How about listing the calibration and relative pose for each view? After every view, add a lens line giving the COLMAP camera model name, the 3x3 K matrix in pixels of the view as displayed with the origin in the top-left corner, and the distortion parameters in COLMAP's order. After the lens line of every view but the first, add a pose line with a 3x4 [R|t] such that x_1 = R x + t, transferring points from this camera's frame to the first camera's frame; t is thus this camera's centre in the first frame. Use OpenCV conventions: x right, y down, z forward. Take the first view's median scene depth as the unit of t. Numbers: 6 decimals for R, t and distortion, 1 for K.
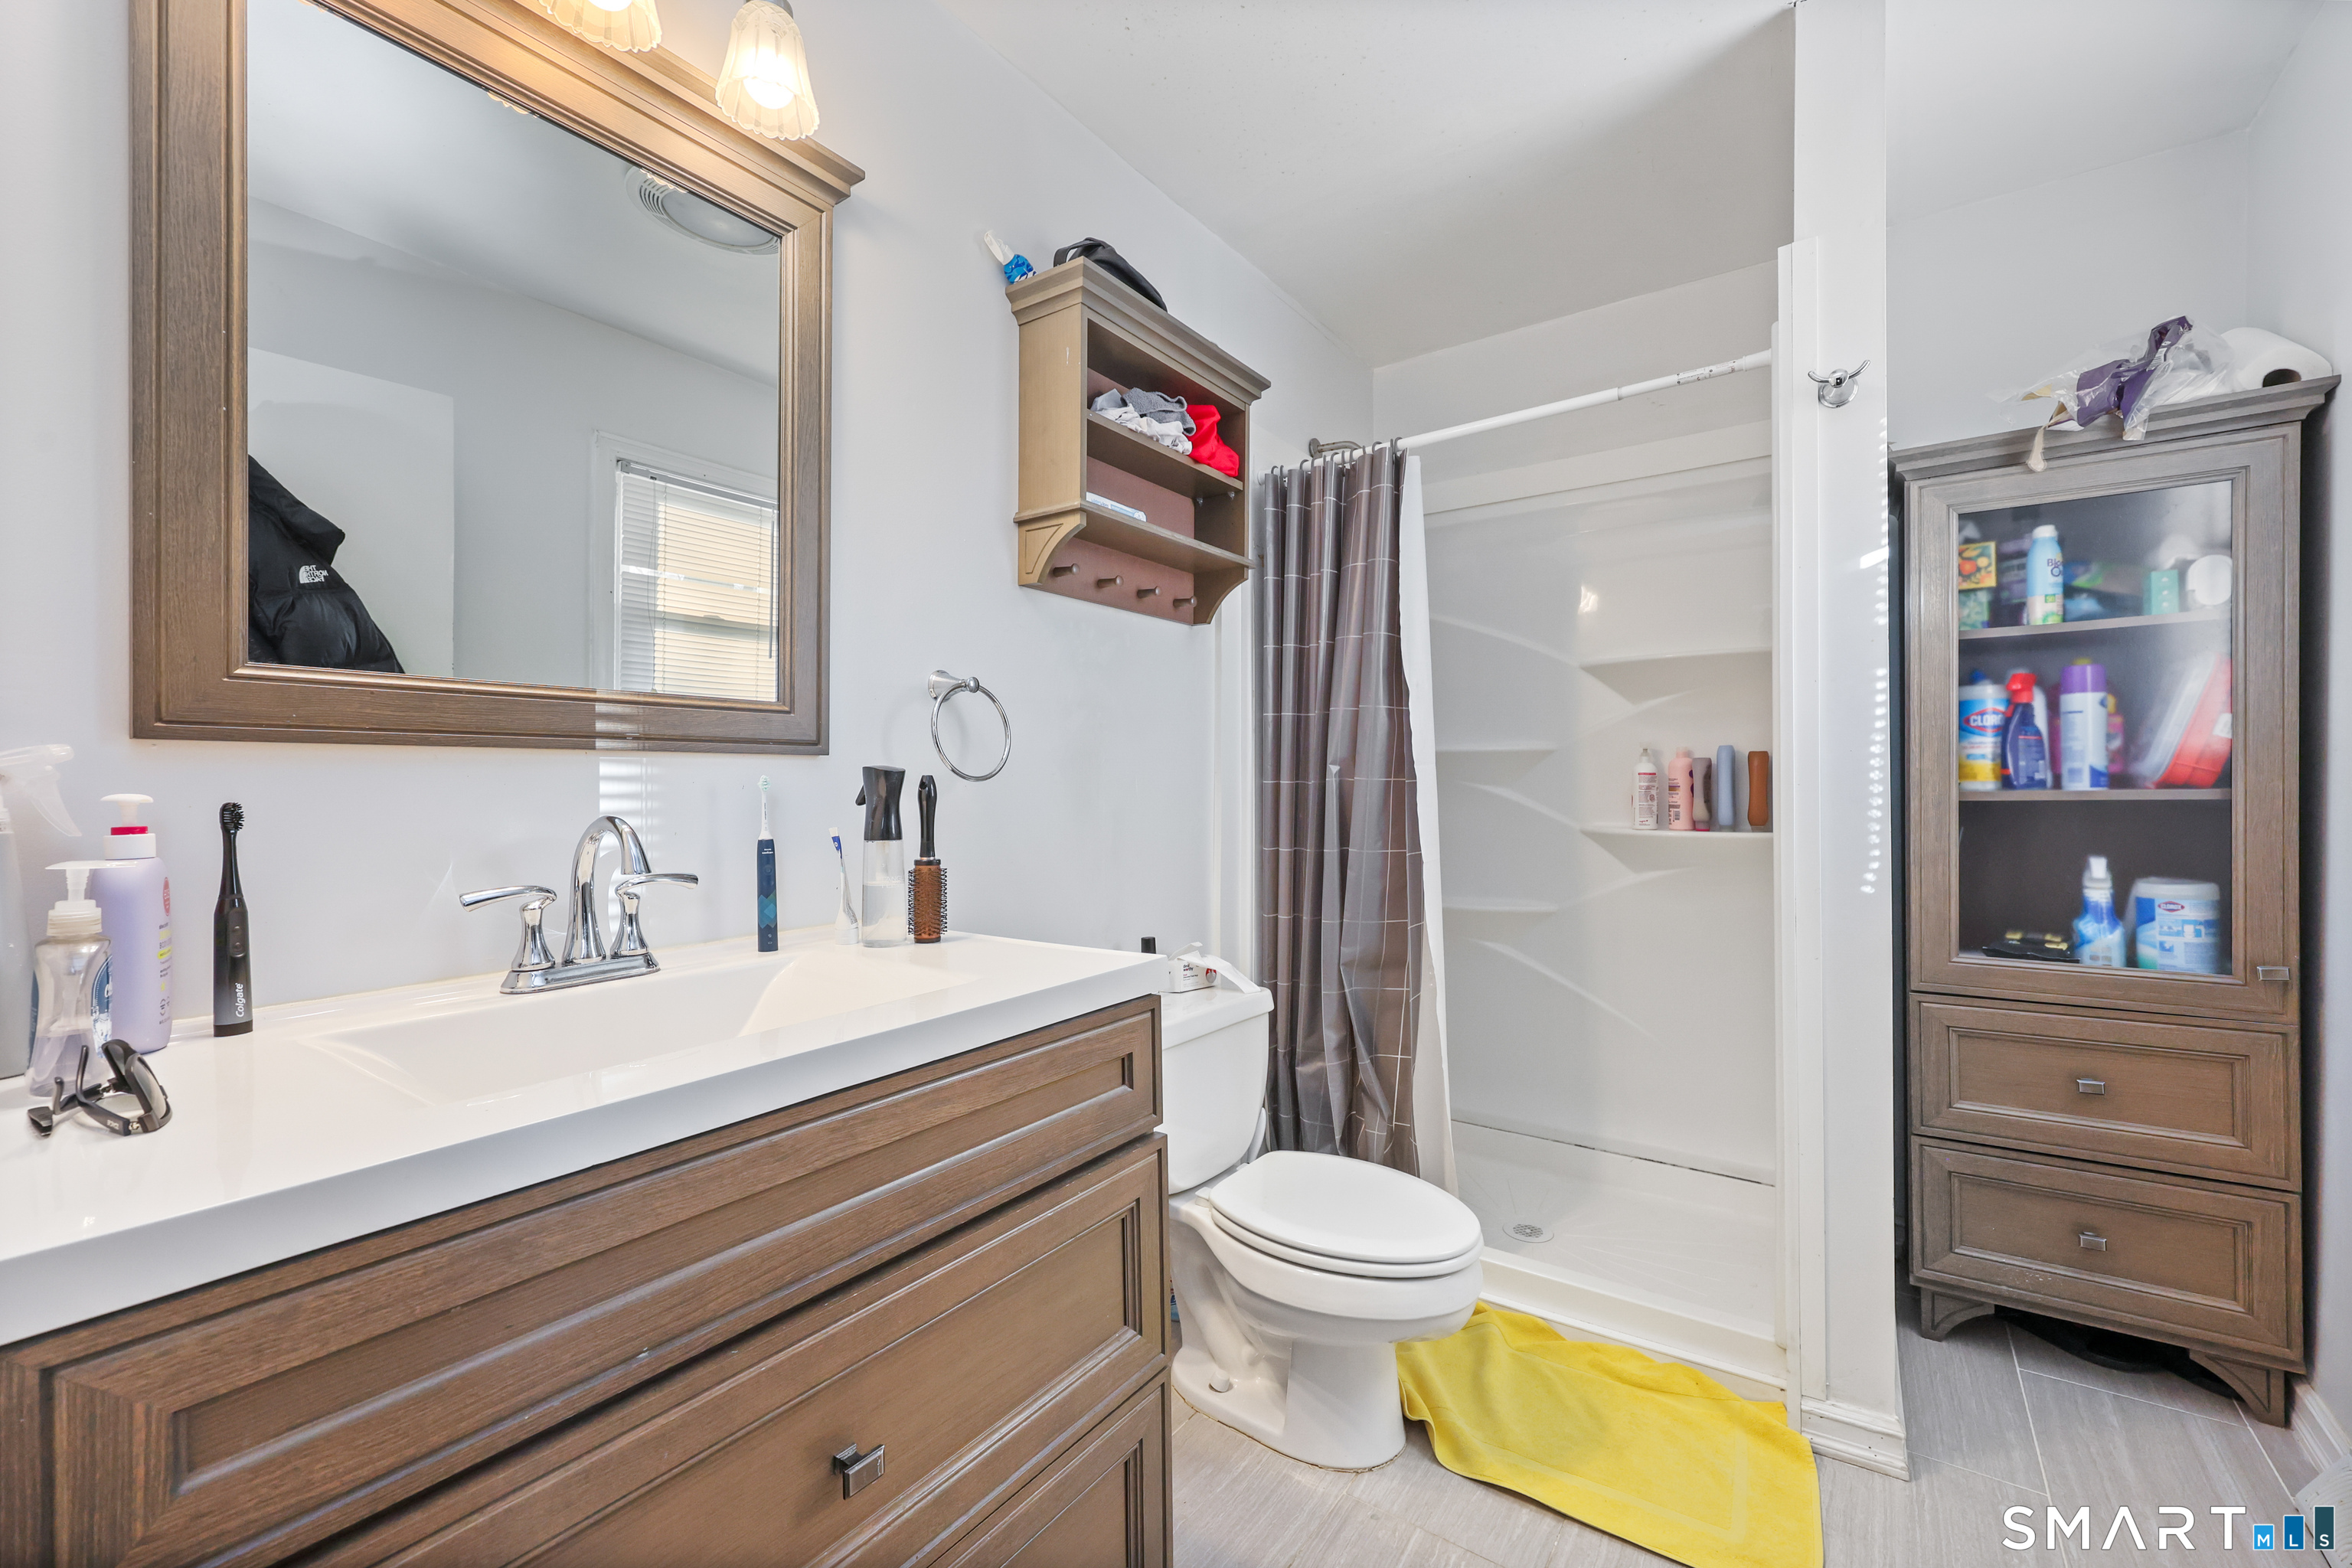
lens RADIAL K [[947.9, 0, 1188.6], [0, 947.9, 776.1], [0, 0, 1]] dist [-0.000864, -0.000072]
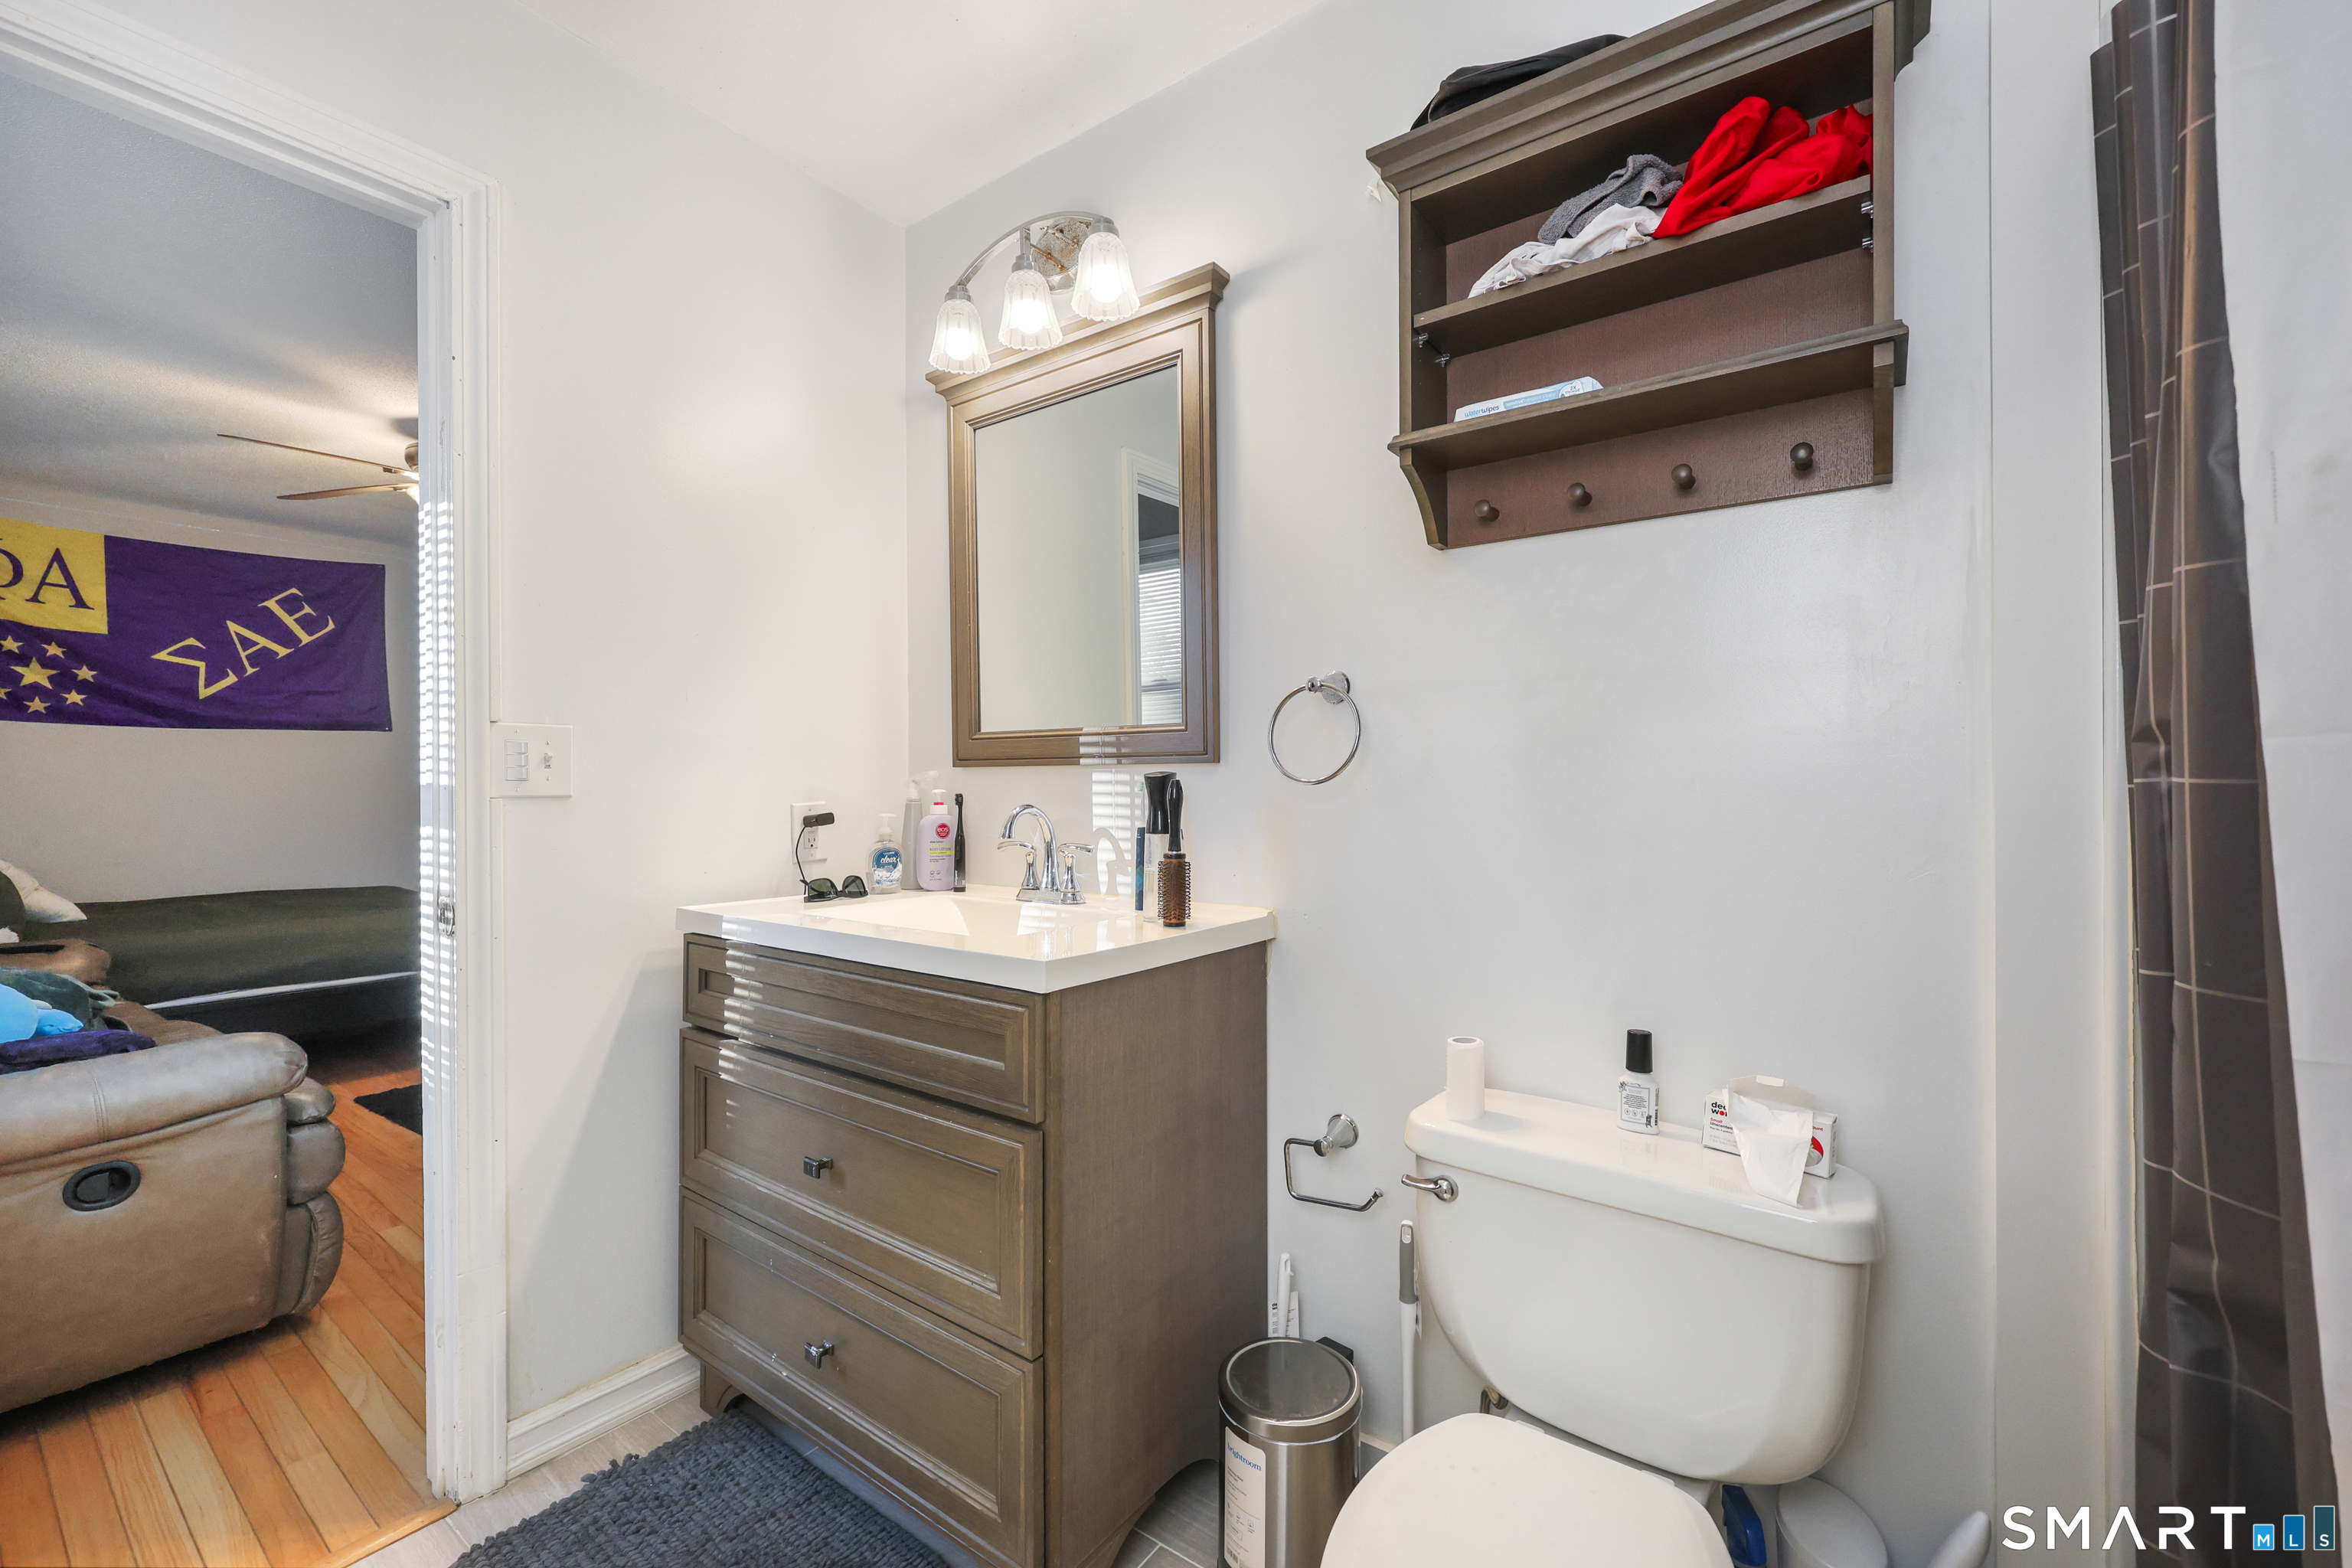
lens RADIAL K [[929.2, 0, 1176.0], [0, 929.2, 784.0], [0, 0, 1]] dist [-0.000503, -0.000025]
pose [[-0.003456, 0.003079, -0.999989, 0.970483], [0.005947, 0.999978, 0.003058, 0.000968], [0.999976, -0.005936, -0.003474, 1.161798]]
